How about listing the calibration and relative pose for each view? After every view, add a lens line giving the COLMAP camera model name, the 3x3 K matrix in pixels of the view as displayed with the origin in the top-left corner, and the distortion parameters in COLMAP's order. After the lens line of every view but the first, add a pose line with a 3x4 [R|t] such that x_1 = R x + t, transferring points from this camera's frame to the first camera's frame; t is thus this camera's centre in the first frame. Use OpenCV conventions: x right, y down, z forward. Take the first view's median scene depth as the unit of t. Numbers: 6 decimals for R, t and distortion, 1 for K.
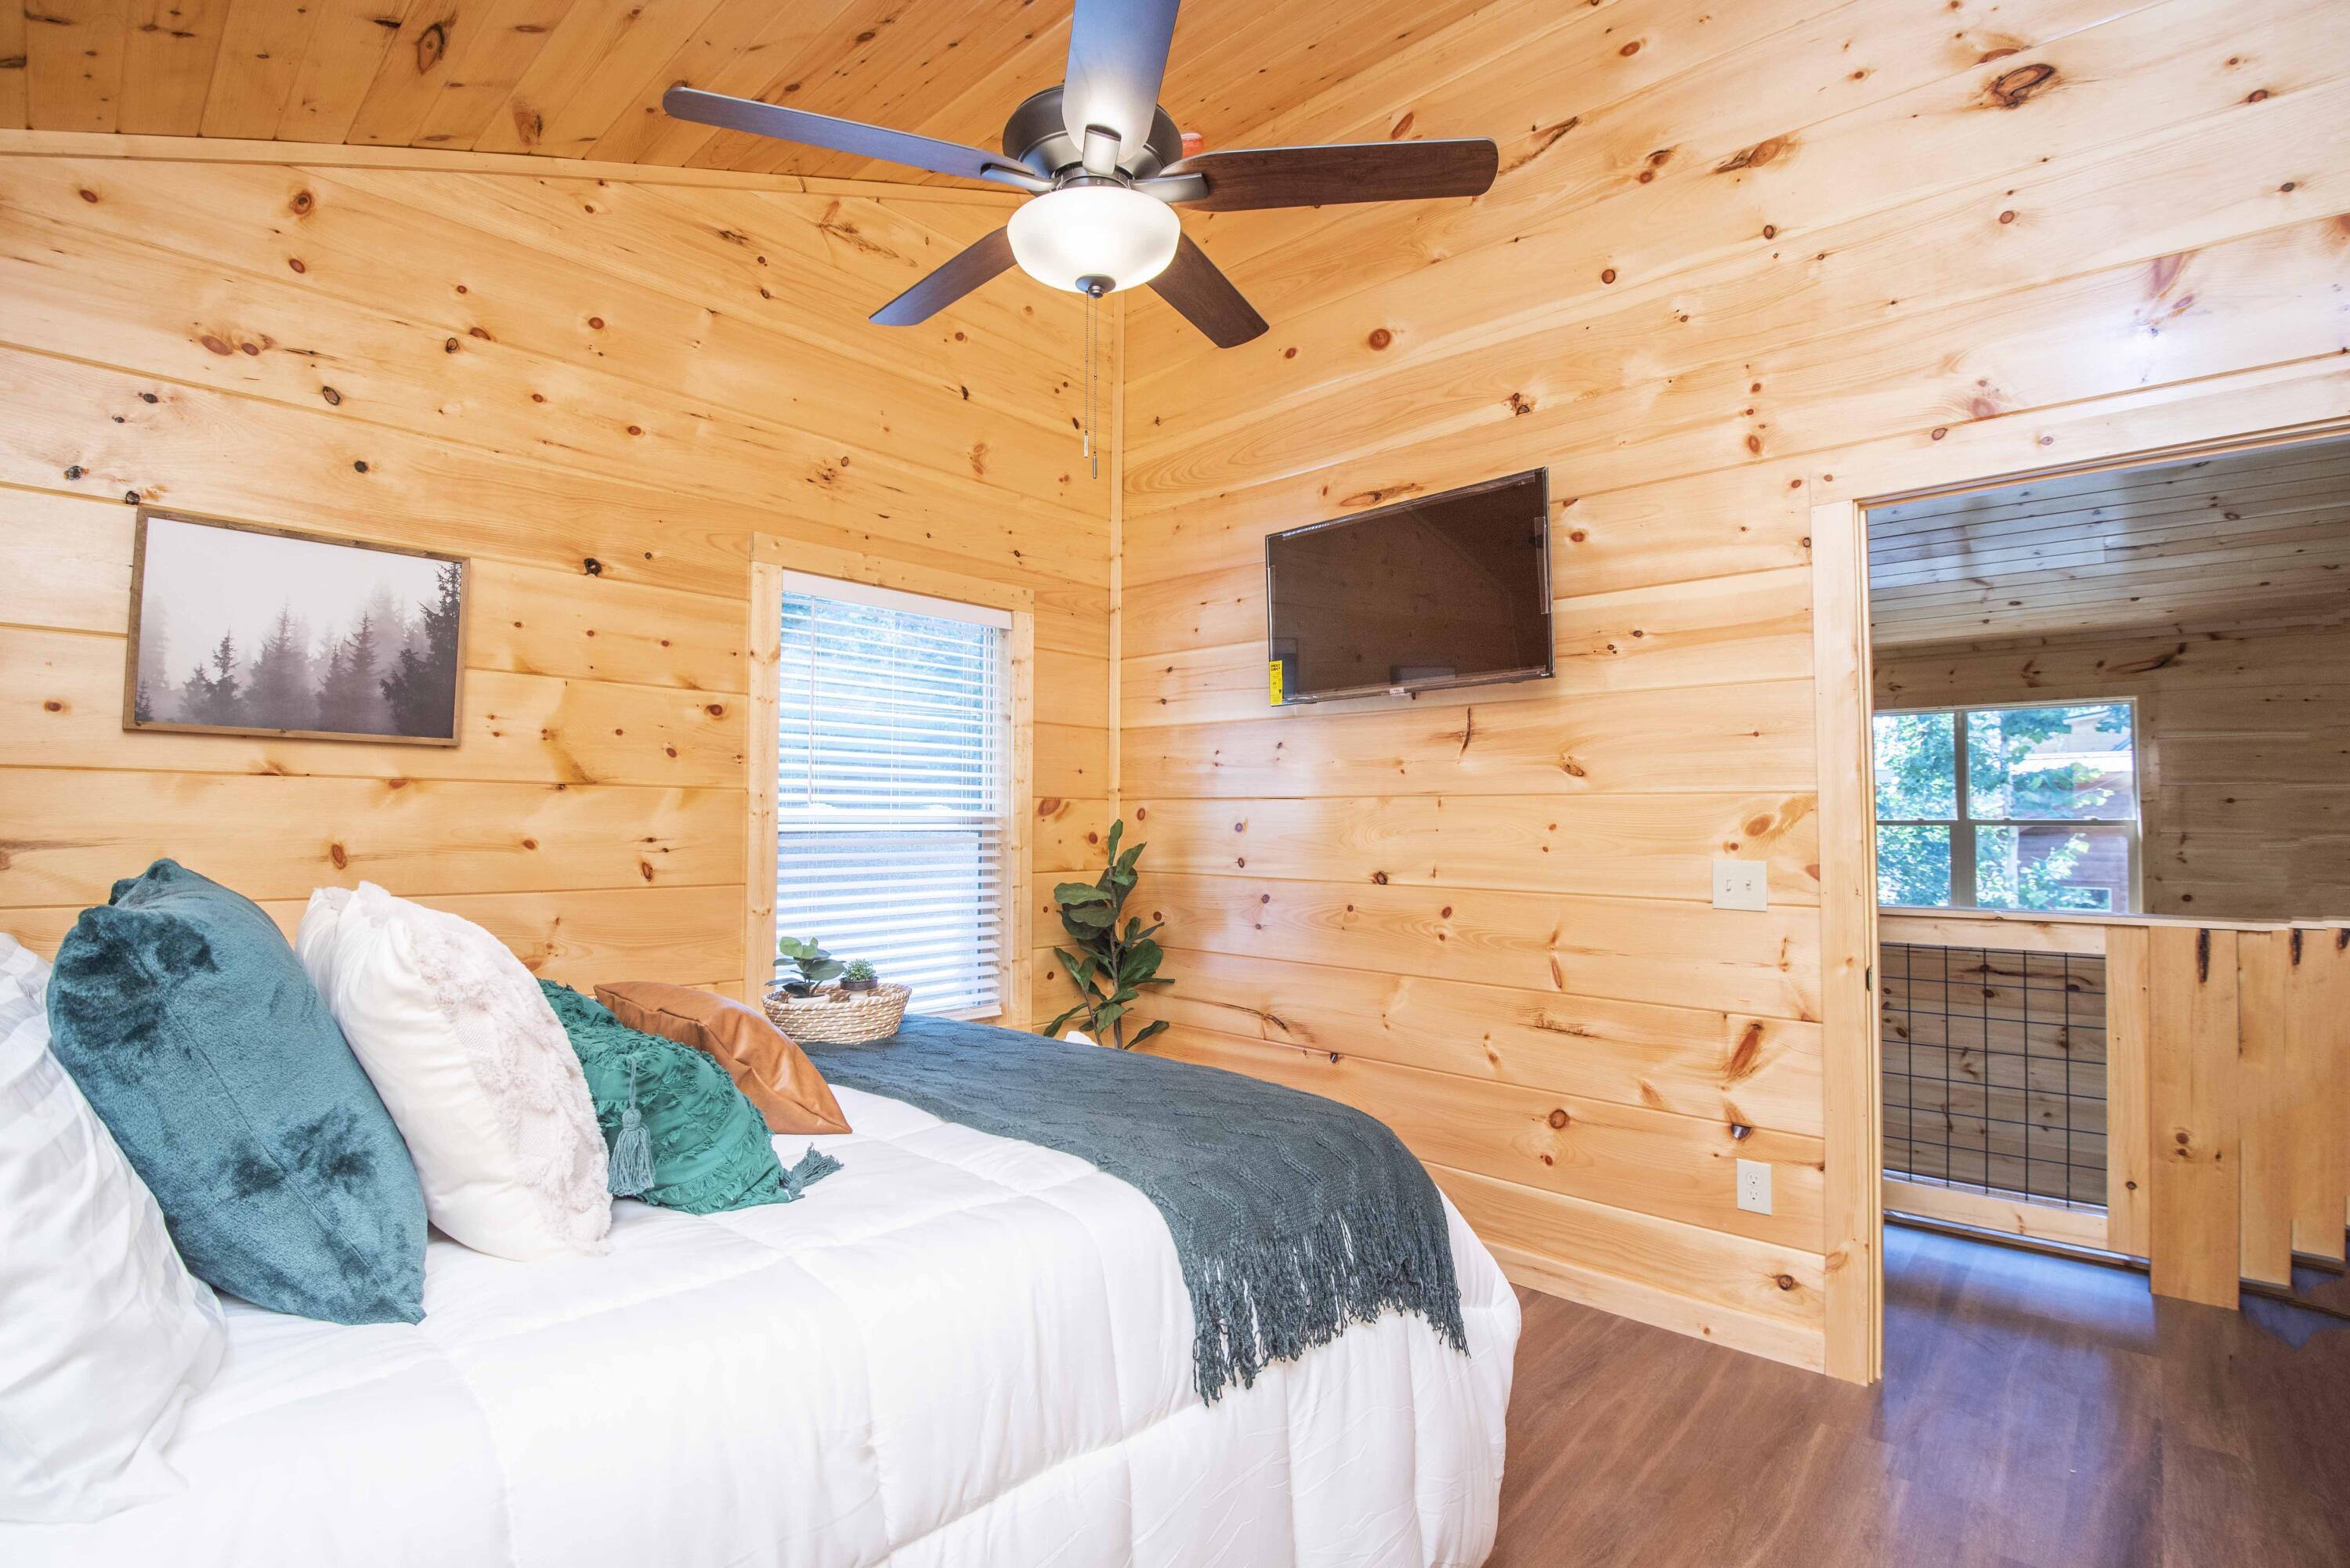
lens RADIAL K [[1071.3, 0, 1175.2], [0, 1071.3, 783.9], [0, 0, 1]] dist [-0.019907, -0.010998]
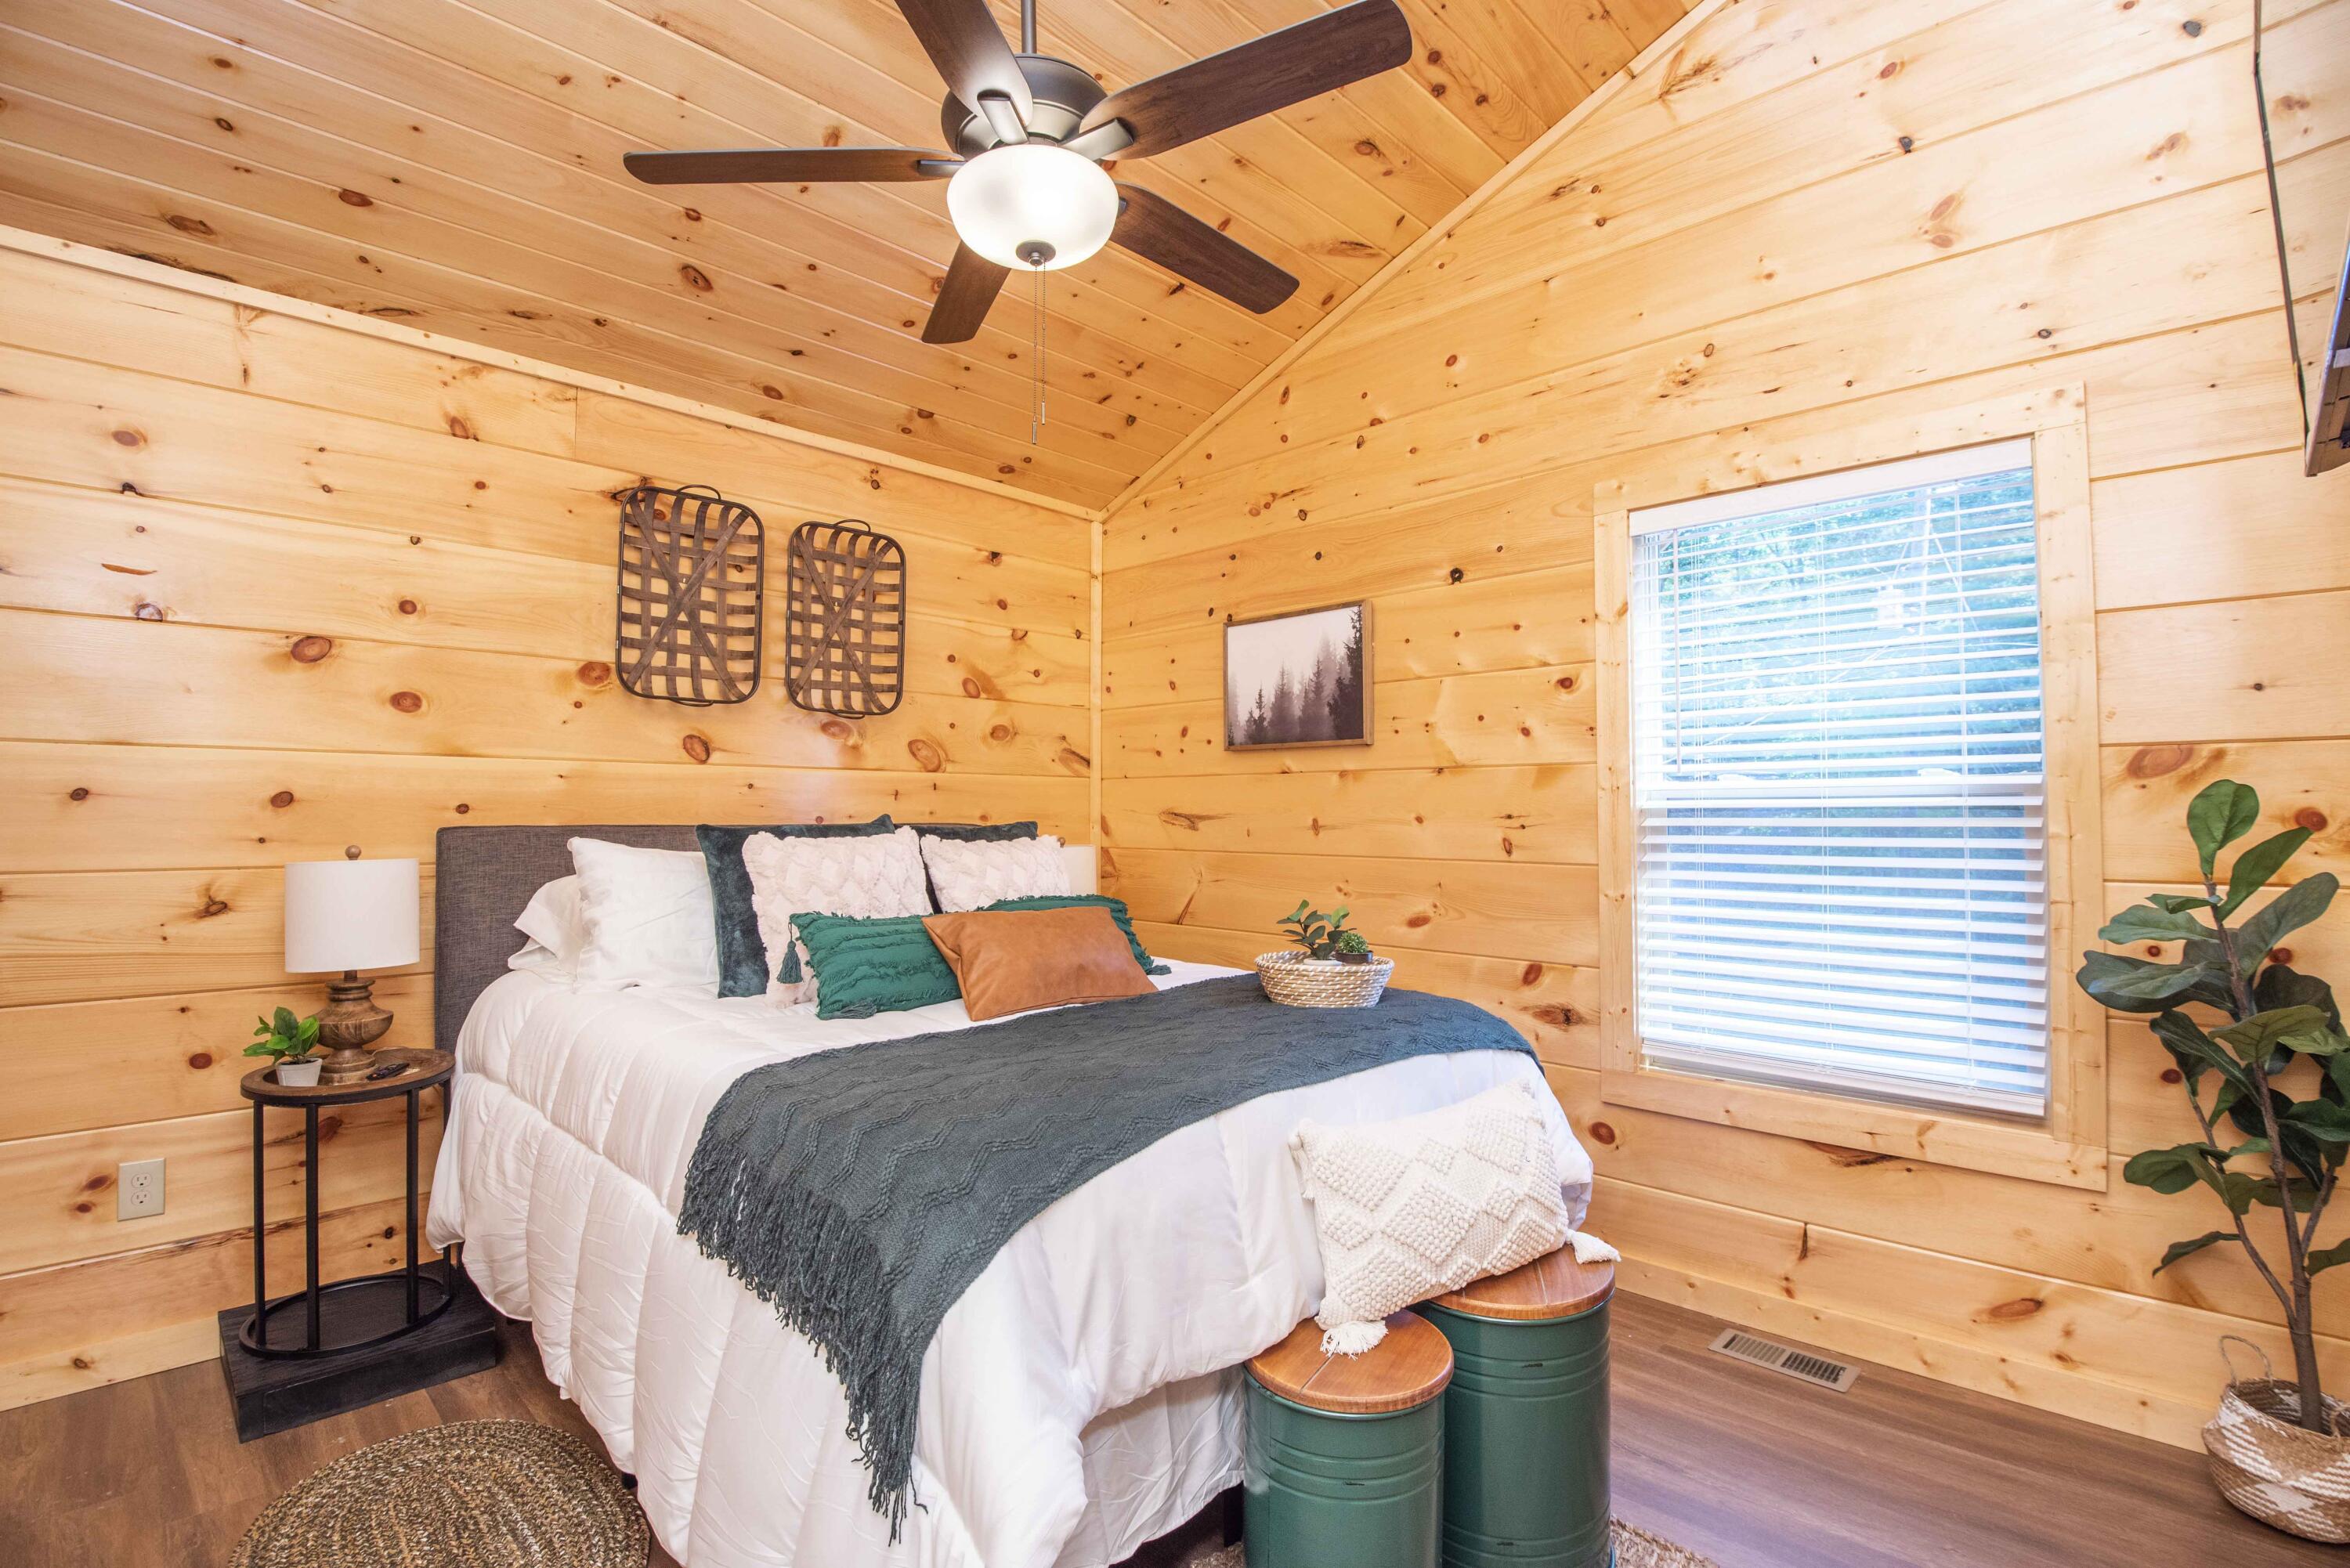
lens RADIAL K [[1071.3, 0, 1174.5], [0, 1071.3, 785.1], [0, 0, 1]] dist [-0.019907, -0.010998]
pose [[-0.037728, -0.034199, -0.998703, 0.673016], [0.033927, 0.998794, -0.035483, 0.055697], [0.998712, -0.035222, -0.036522, 0.831274]]
